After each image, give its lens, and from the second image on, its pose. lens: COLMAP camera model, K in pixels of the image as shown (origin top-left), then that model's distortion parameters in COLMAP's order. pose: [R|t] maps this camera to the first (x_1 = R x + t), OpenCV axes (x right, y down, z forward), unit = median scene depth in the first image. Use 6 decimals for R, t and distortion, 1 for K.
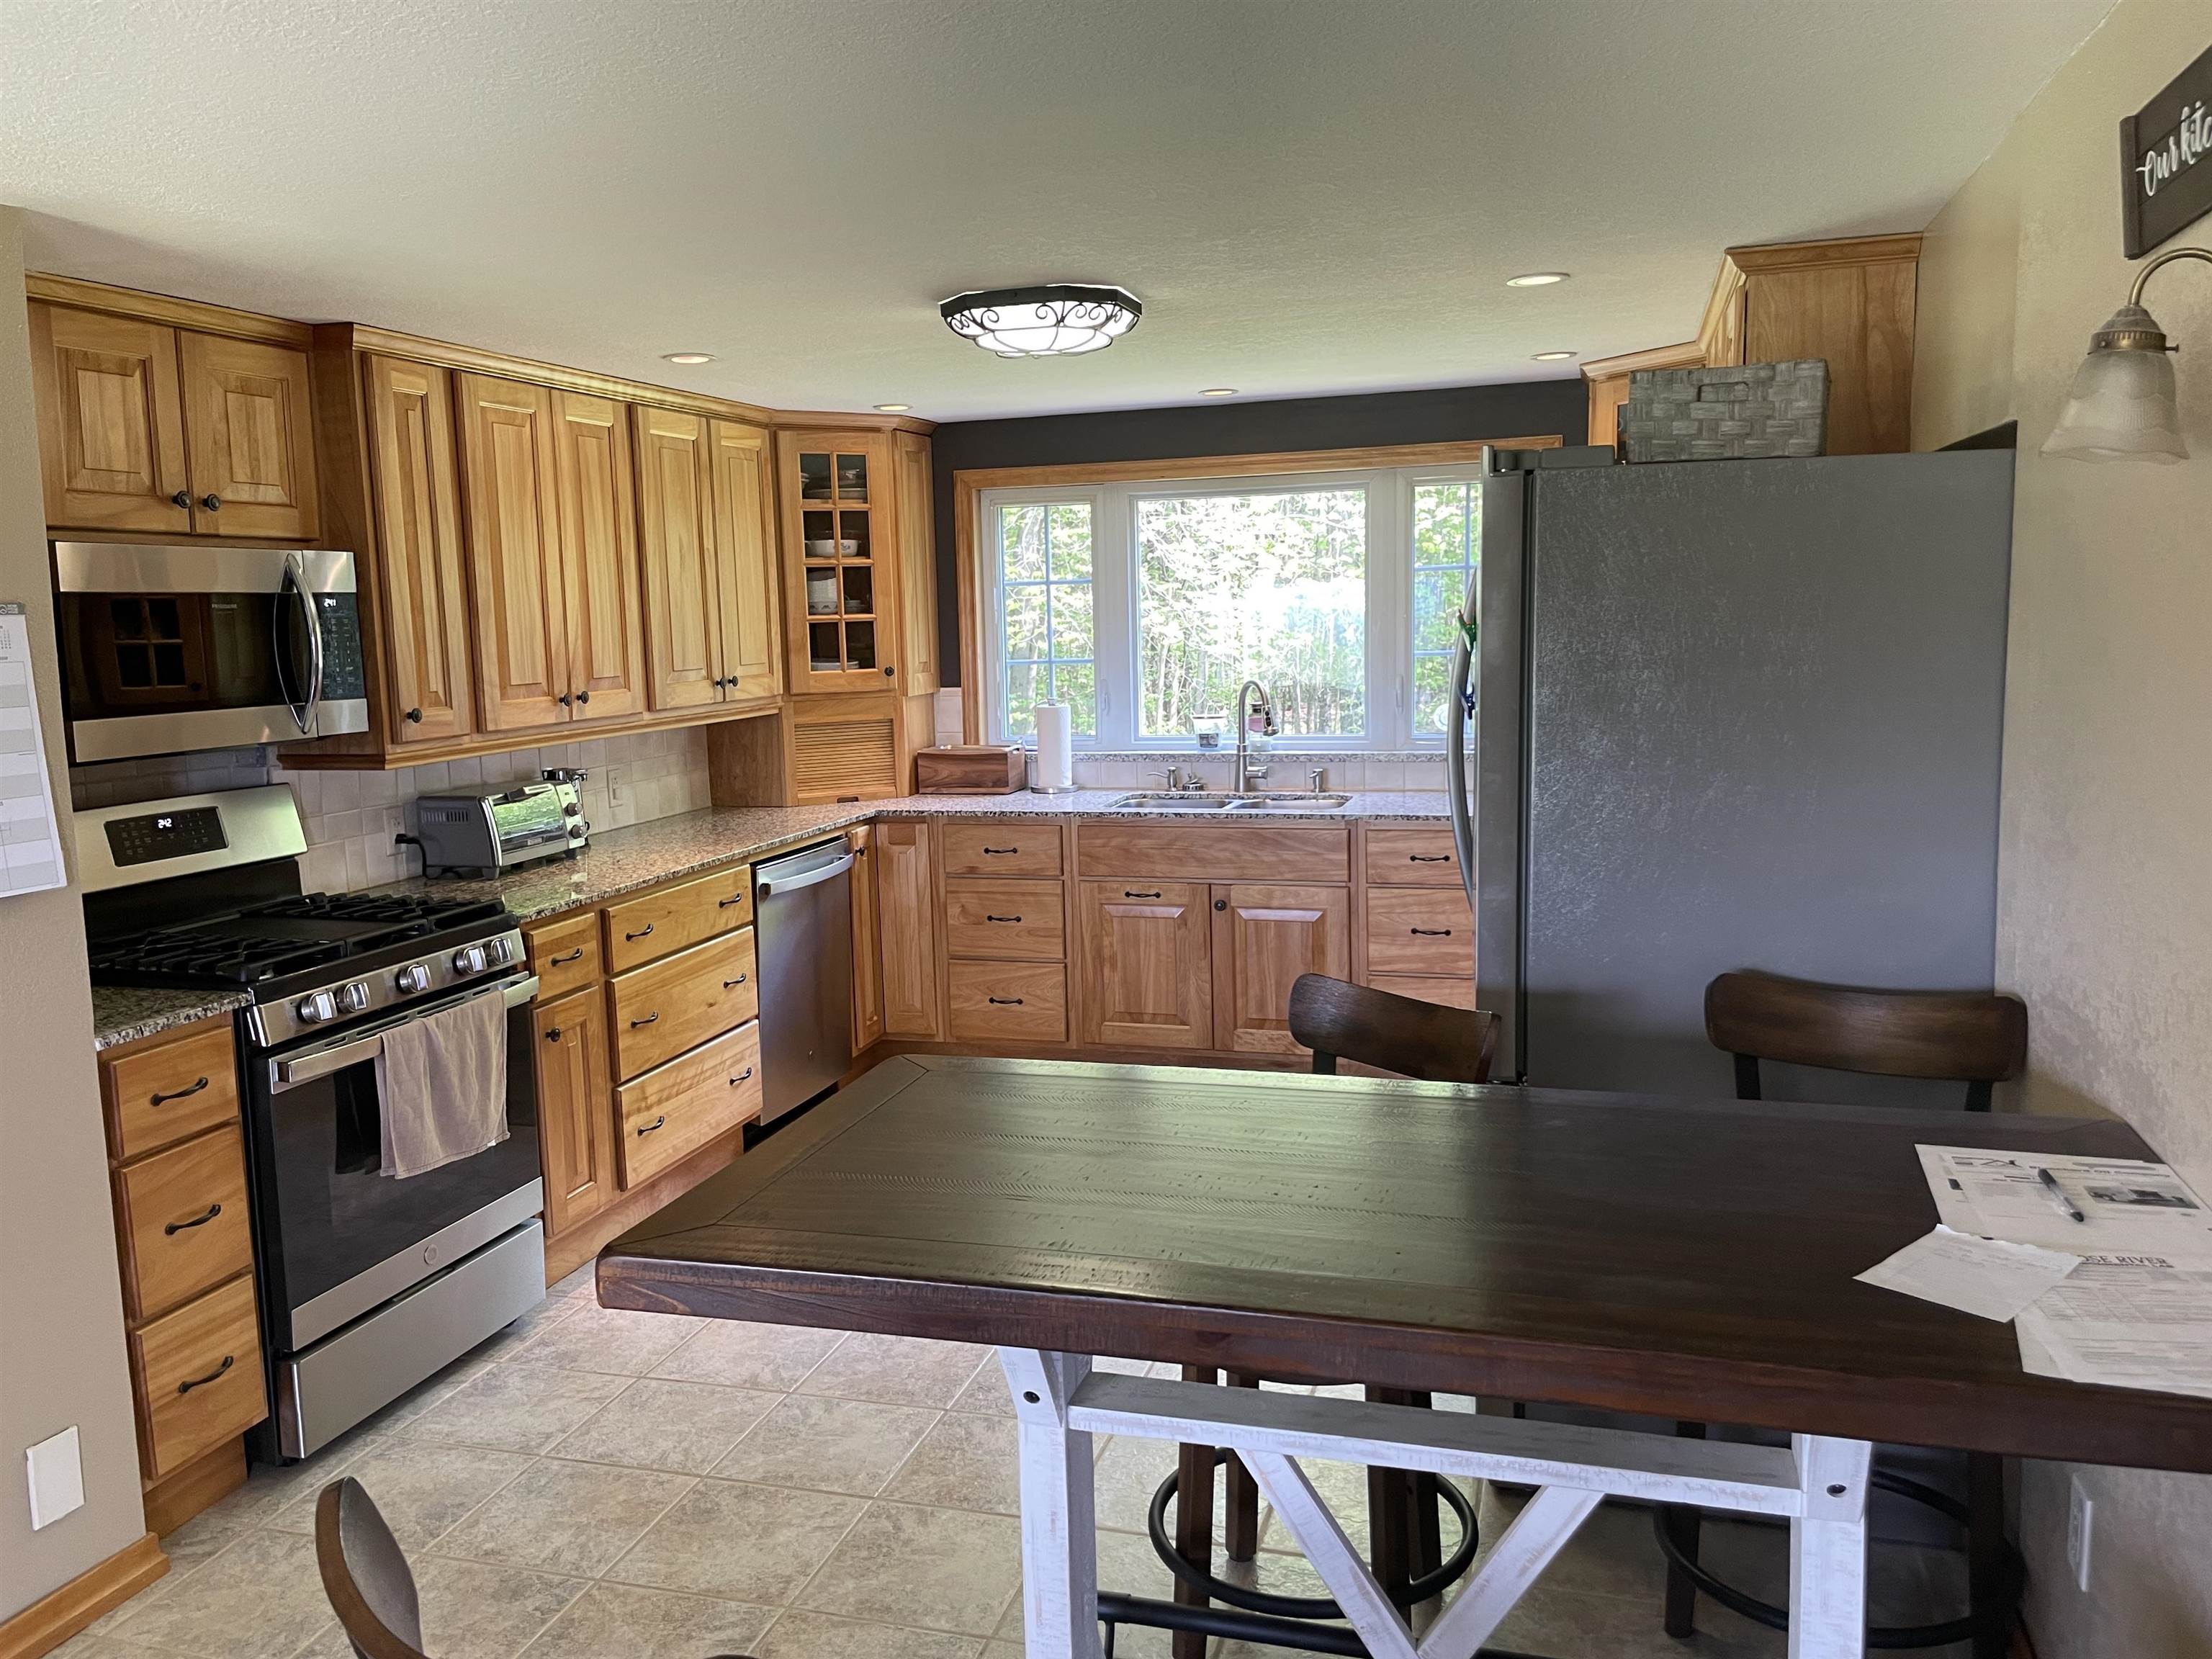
lens RADIAL K [[1639.1, 0, 1106.0], [0, 1639.1, 829.5], [0, 0, 1]] dist [0.002656, -0.001581]
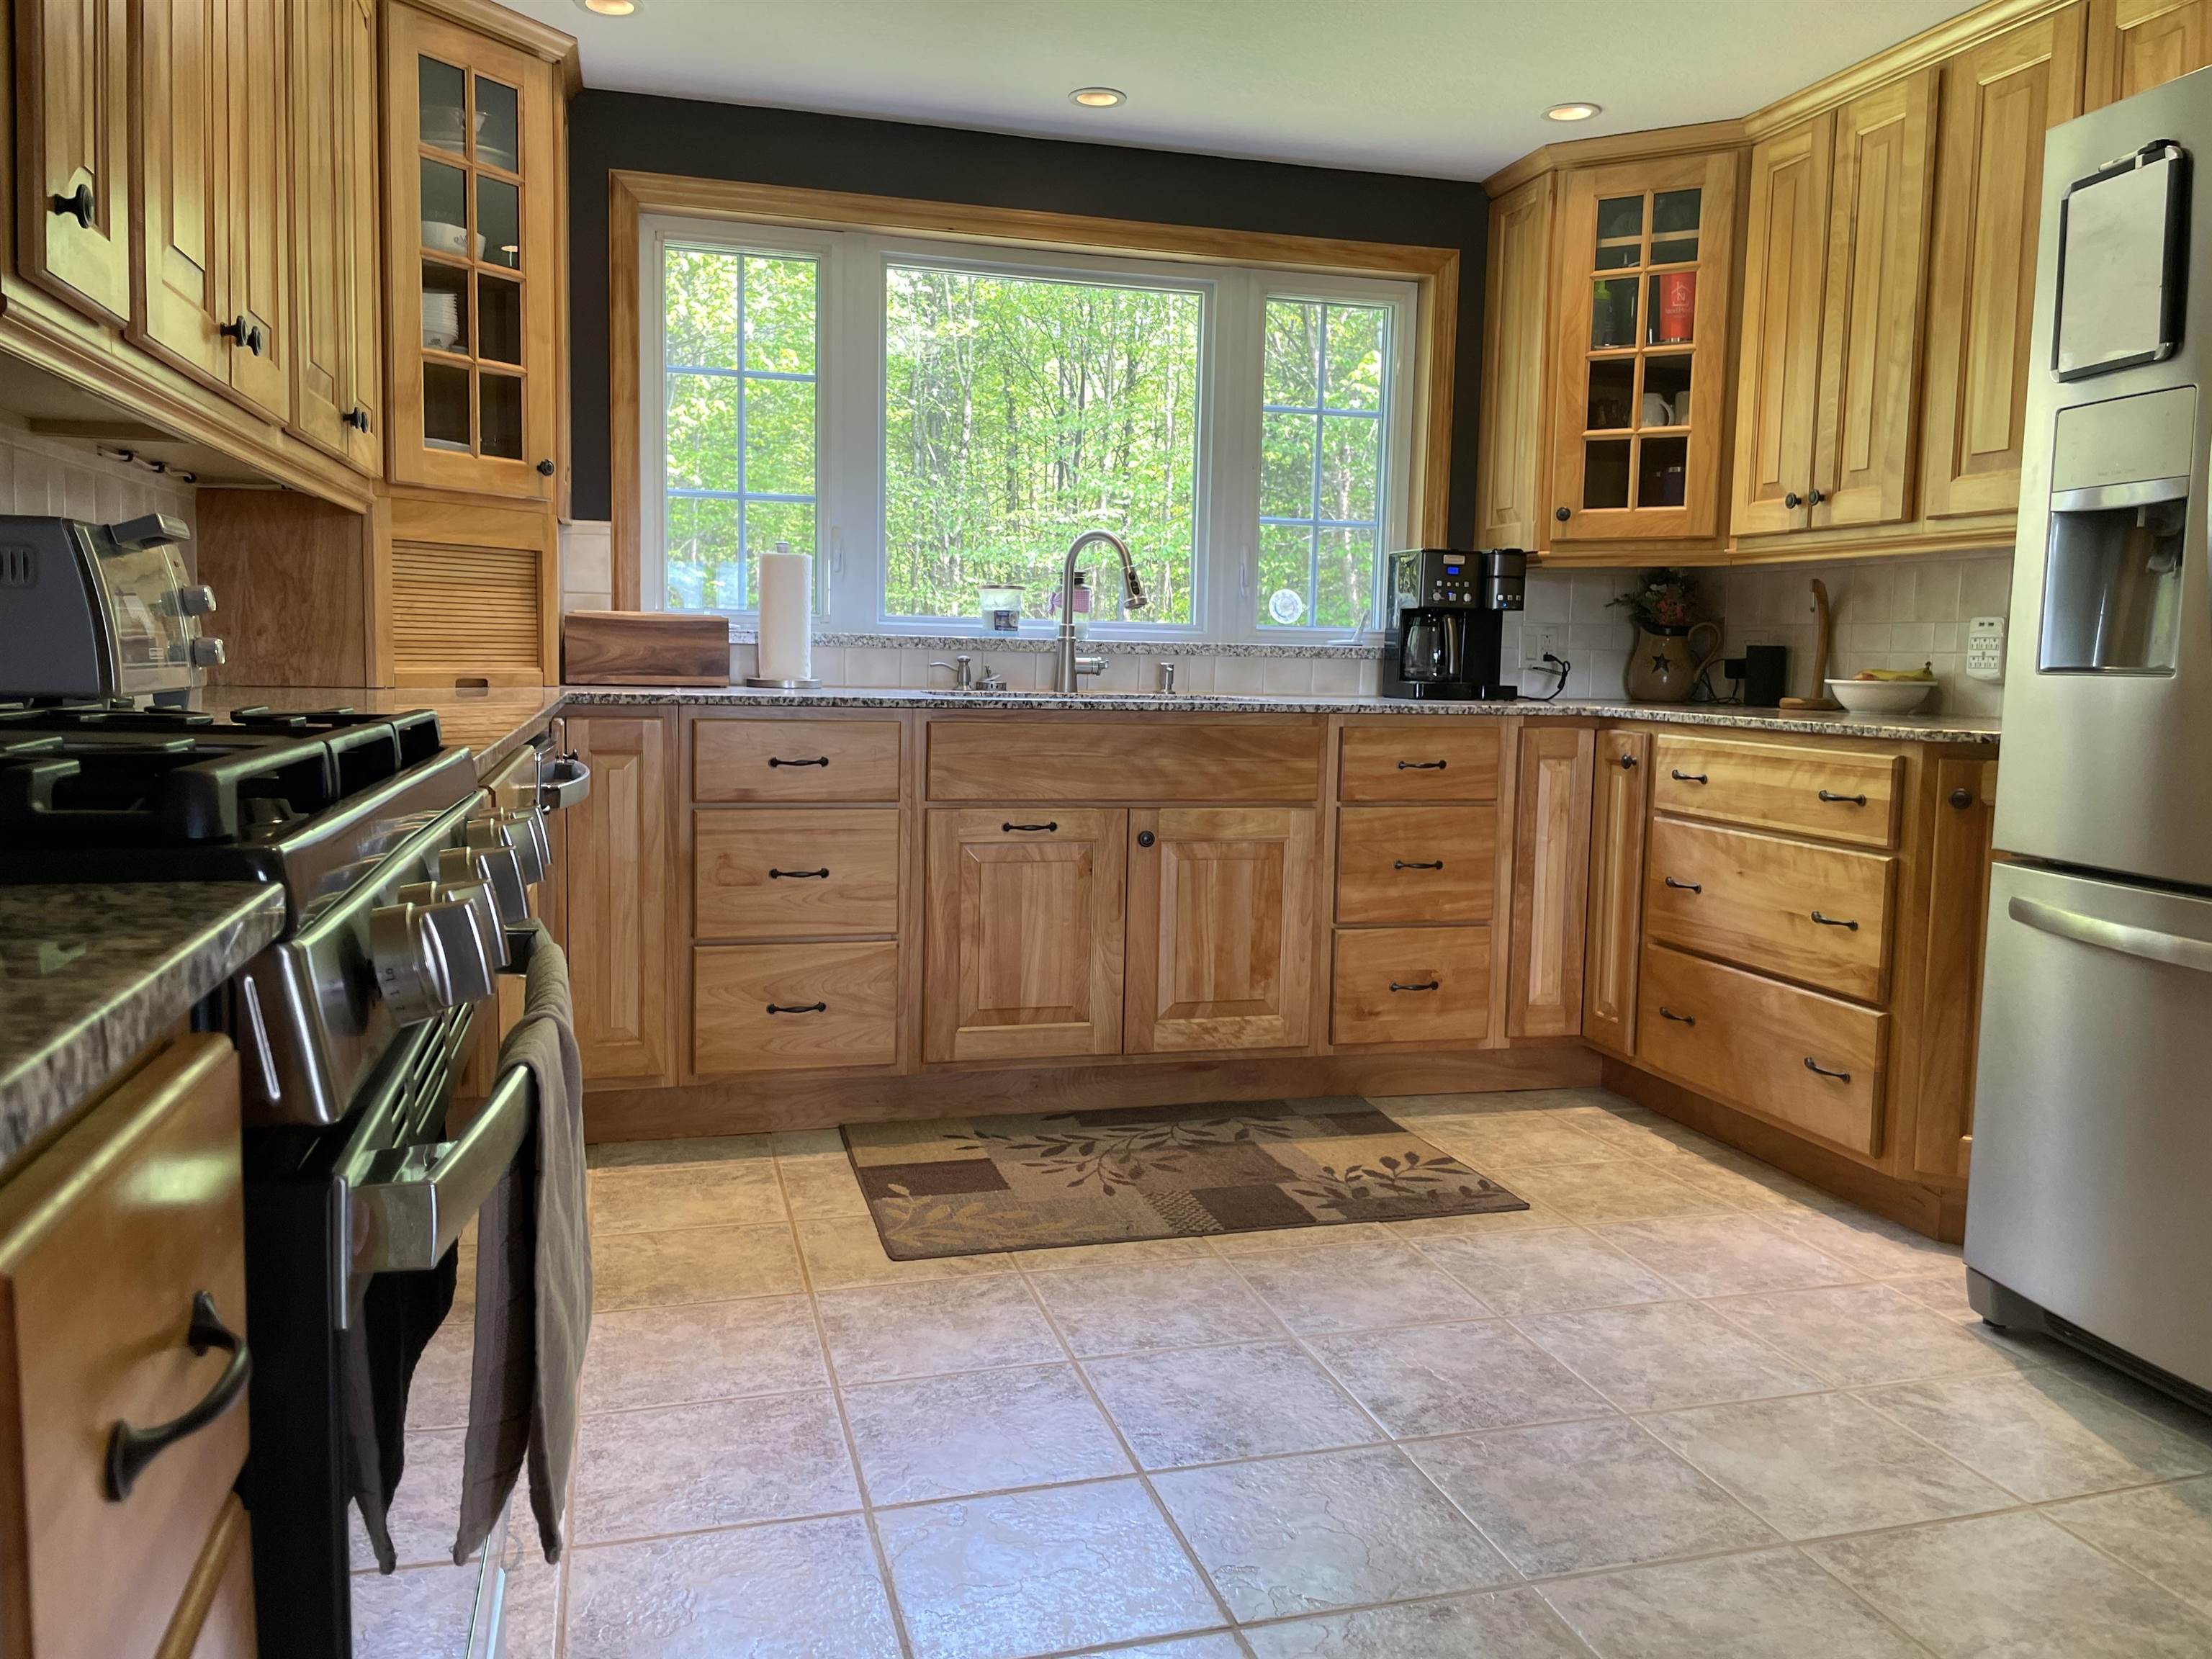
lens RADIAL K [[1639.1, 0, 1106.0], [0, 1639.1, 829.5], [0, 0, 1]] dist [0.002656, -0.001581]
pose [[0.835084, -0.010321, 0.550026, -0.300387], [0.026559, 0.999414, -0.021571, 0.053446], [-0.549481, 0.032622, 0.834869, 0.415417]]
